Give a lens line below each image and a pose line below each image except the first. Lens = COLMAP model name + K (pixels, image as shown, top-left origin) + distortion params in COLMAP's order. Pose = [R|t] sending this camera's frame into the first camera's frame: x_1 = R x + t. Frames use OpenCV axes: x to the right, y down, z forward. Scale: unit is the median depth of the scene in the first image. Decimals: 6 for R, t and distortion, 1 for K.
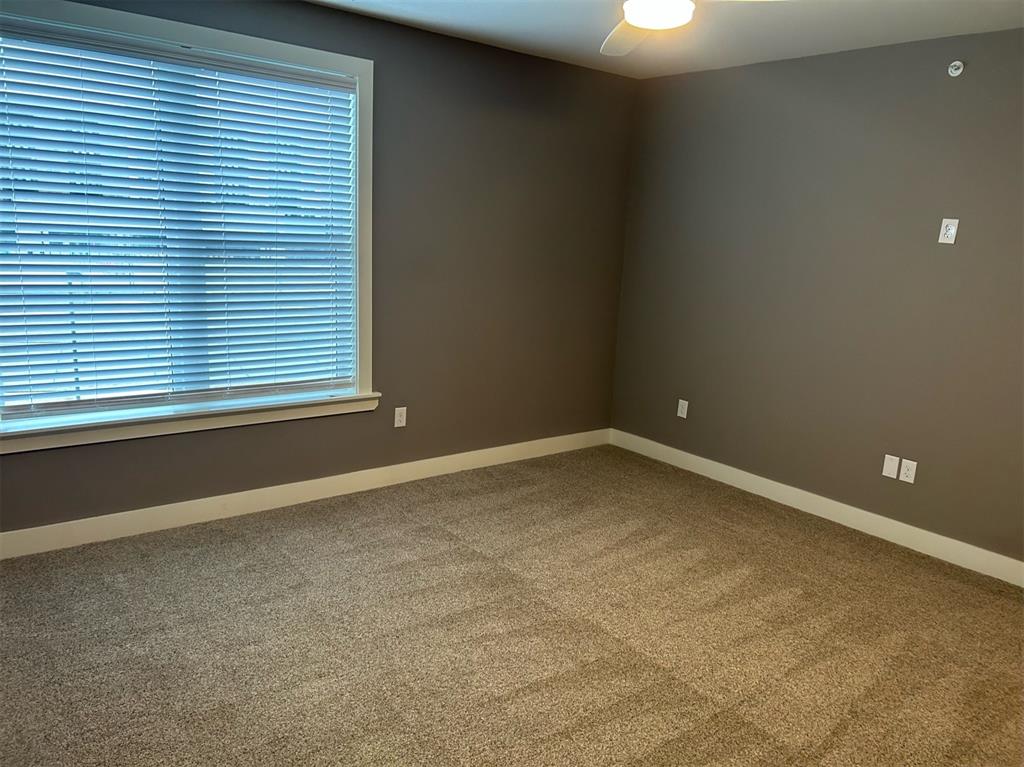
lens RADIAL K [[791.0, 0, 504.1], [0, 791.0, 378.1], [0, 0, 1]] dist [0.032706, -0.012789]
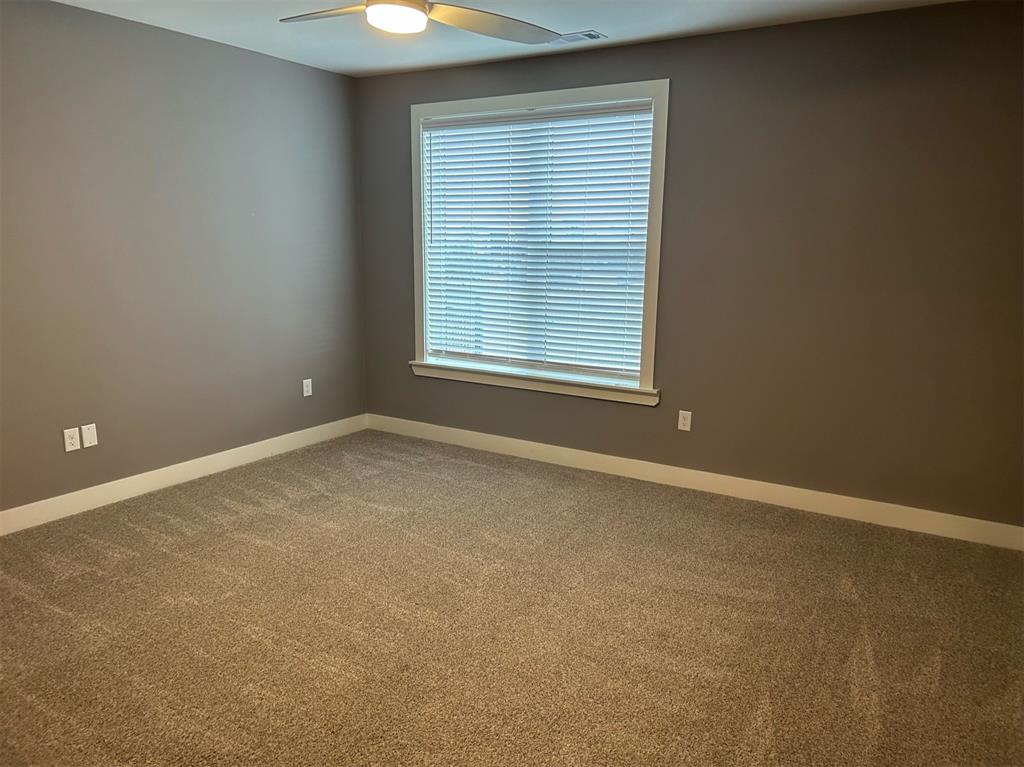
lens RADIAL K [[791.0, 0, 509.6], [0, 791.0, 385.5], [0, 0, 1]] dist [0.032706, -0.012789]
pose [[0.318791, 0.137277, -0.937831, 0.836153], [-0.165989, 0.982251, 0.087355, -0.051865], [0.933177, 0.127822, 0.335919, 0.498154]]
